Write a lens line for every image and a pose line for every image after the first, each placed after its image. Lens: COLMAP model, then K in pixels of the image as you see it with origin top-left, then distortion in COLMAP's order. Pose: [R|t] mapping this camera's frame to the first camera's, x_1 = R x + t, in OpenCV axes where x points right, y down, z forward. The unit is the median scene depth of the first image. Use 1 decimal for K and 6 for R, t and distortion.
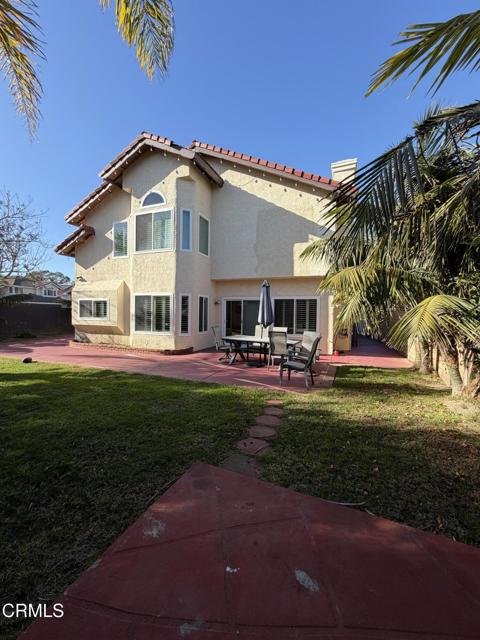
lens RADIAL K [[255.7, 0, 240.2], [0, 255.7, 318.2], [0, 0, 1]] dist [0.003253, 0.000241]
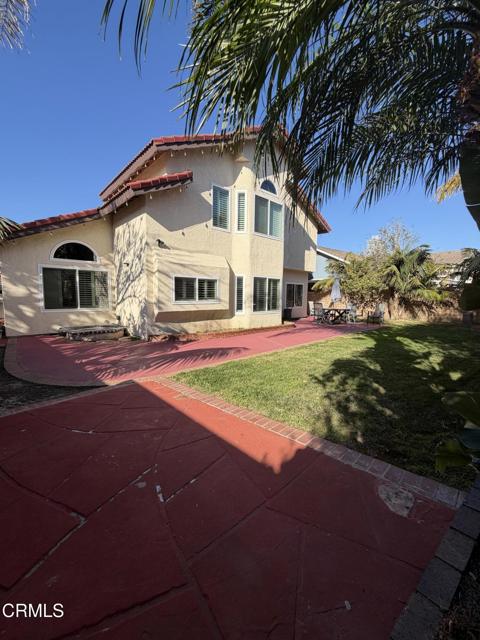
lens RADIAL K [[255.7, 0, 239.1], [0, 255.7, 316.6], [0, 0, 1]] dist [0.003253, 0.000241]
pose [[0.448085, -0.091769, 0.889268, -1.499747], [-0.001951, 0.994615, 0.103624, -0.041546], [-0.893989, -0.048167, 0.445493, 0.661762]]
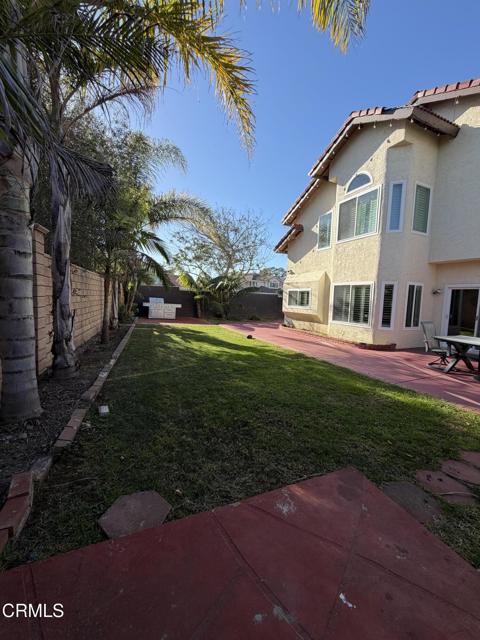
lens RADIAL K [[255.7, 0, 240.8], [0, 255.7, 317.7], [0, 0, 1]] dist [0.003253, 0.000241]
pose [[0.716914, 0.063005, -0.694309, 0.036144], [-0.037466, 0.997951, 0.051873, 0.000099], [0.696154, -0.011175, 0.717806, 0.020794]]
